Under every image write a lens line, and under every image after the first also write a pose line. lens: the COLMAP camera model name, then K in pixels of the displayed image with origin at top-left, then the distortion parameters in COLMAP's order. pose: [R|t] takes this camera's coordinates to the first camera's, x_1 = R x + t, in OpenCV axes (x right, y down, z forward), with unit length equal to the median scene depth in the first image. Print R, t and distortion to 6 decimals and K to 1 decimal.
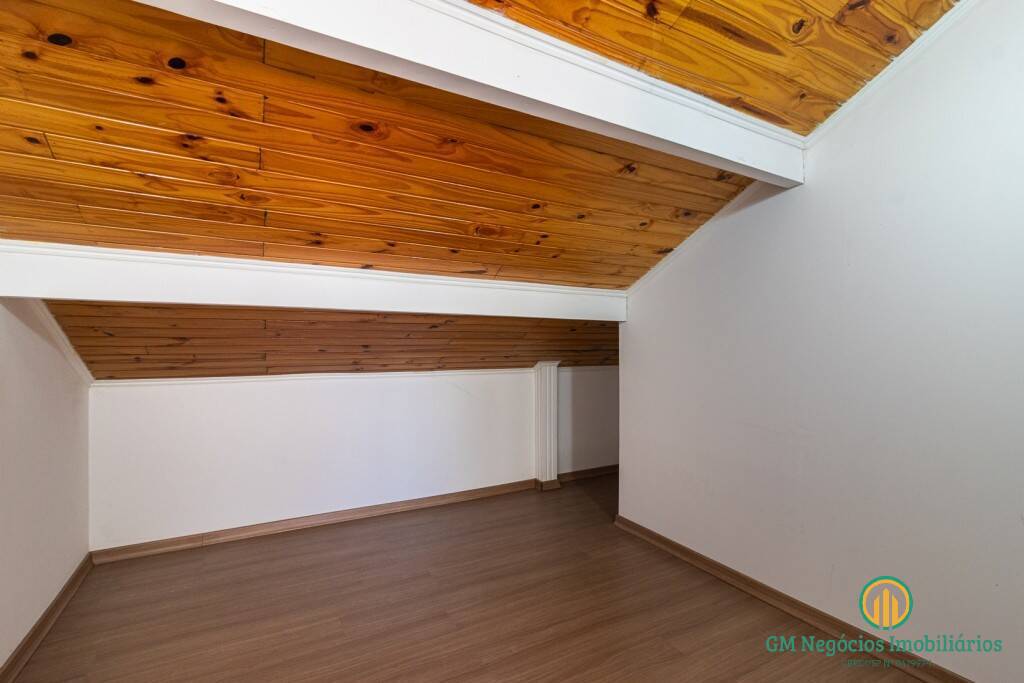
lens RADIAL K [[468.2, 0, 512.4], [0, 468.2, 341.7], [0, 0, 1]] dist [0.002461, 0.001138]
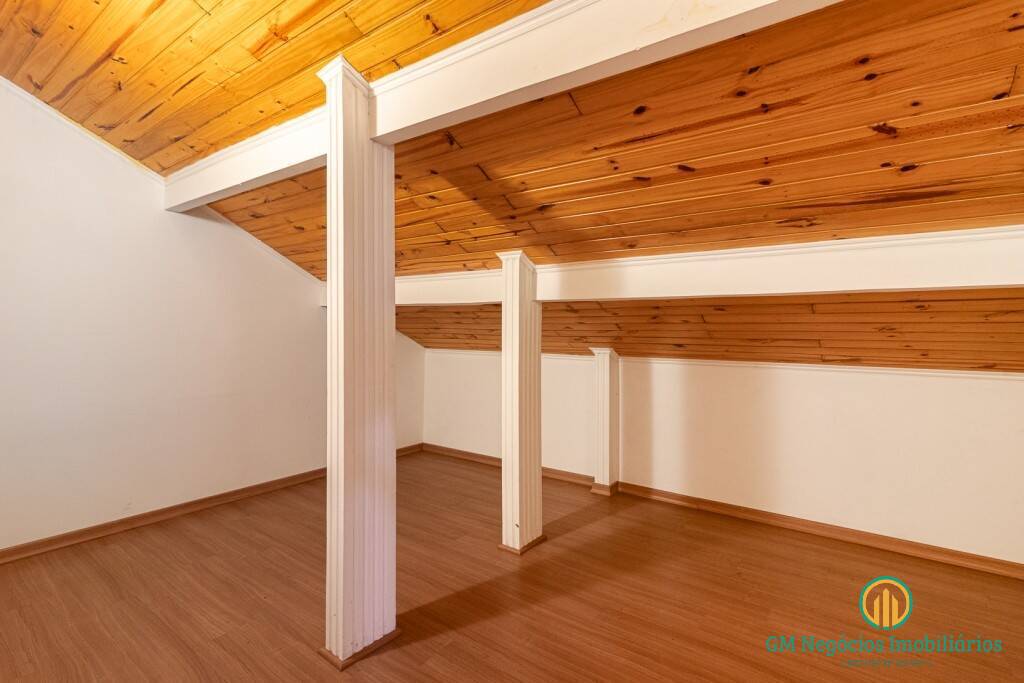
lens RADIAL K [[468.2, 0, 512.5], [0, 468.2, 338.7], [0, 0, 1]] dist [0.002461, 0.001138]
pose [[0.442342, 0.017577, -0.896674, 0.271089], [0.003793, 0.999762, 0.021469, 0.002779], [0.896839, -0.012897, 0.442170, 0.163751]]
